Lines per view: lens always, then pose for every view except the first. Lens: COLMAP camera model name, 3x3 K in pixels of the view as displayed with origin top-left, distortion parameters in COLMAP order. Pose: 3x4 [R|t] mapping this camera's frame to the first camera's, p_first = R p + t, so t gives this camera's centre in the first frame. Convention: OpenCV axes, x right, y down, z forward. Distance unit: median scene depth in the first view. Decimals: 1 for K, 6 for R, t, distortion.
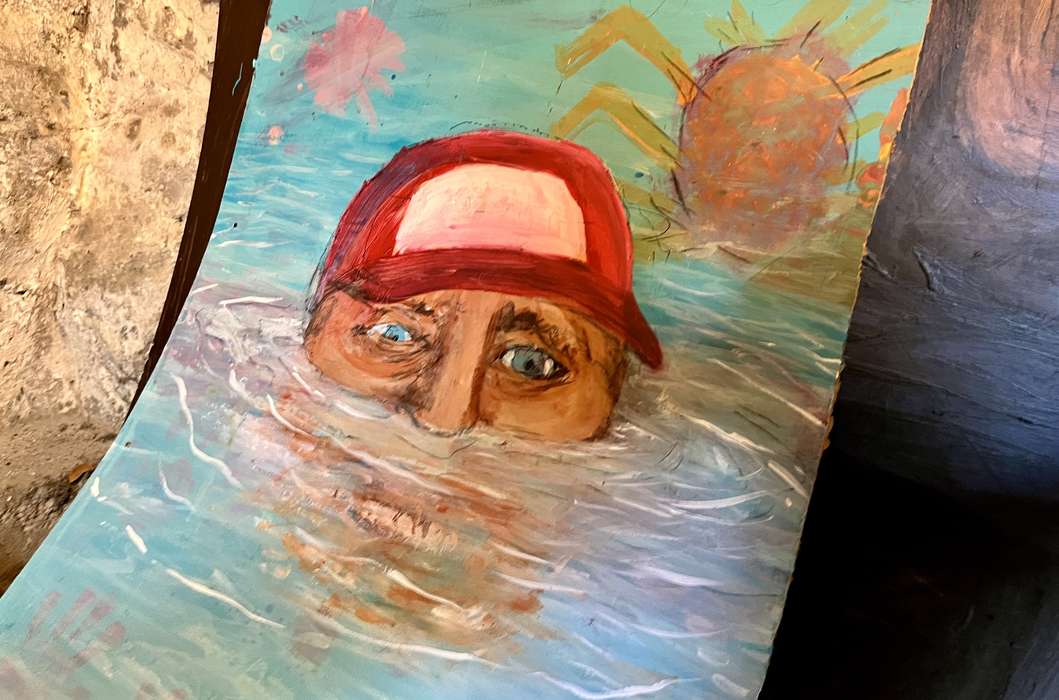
lens RADIAL K [[793.2, 0, 534.3], [0, 793.2, 325.3], [0, 0, 1]] dist [0.058814, -0.069364]
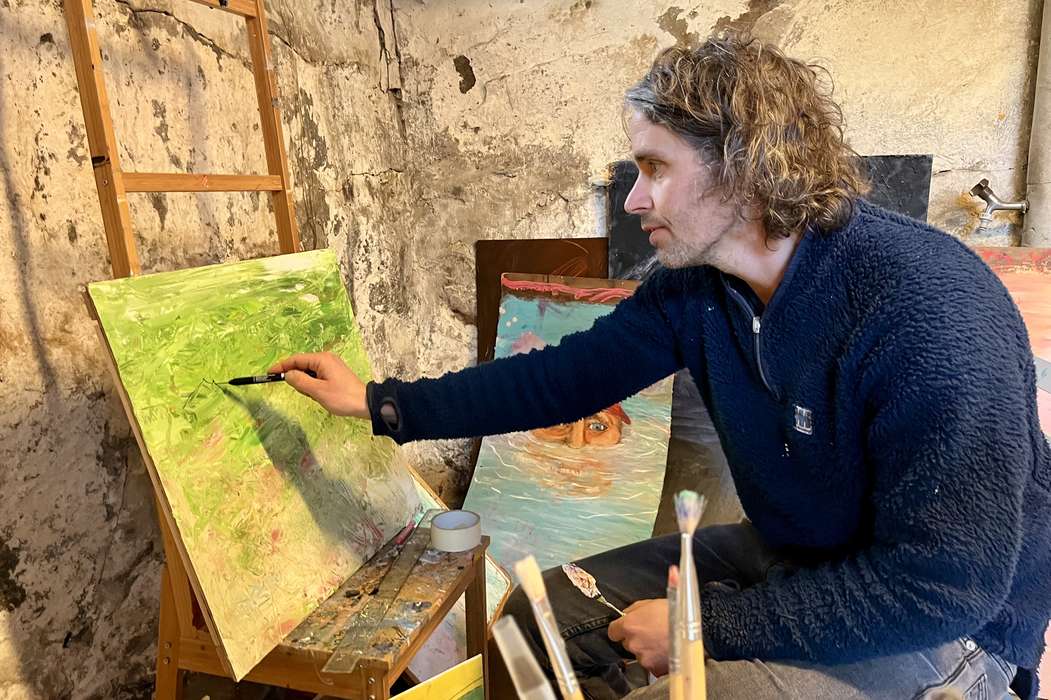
lens RADIAL K [[803.7, 0, 521.0], [0, 803.7, 331.7], [0, 0, 1]] dist [0.057309, -0.047625]
pose [[0.987166, -0.143302, 0.070477, -0.606857], [0.145264, 0.989113, -0.023519, -0.390542], [-0.066340, 0.033455, 0.997236, -3.045329]]
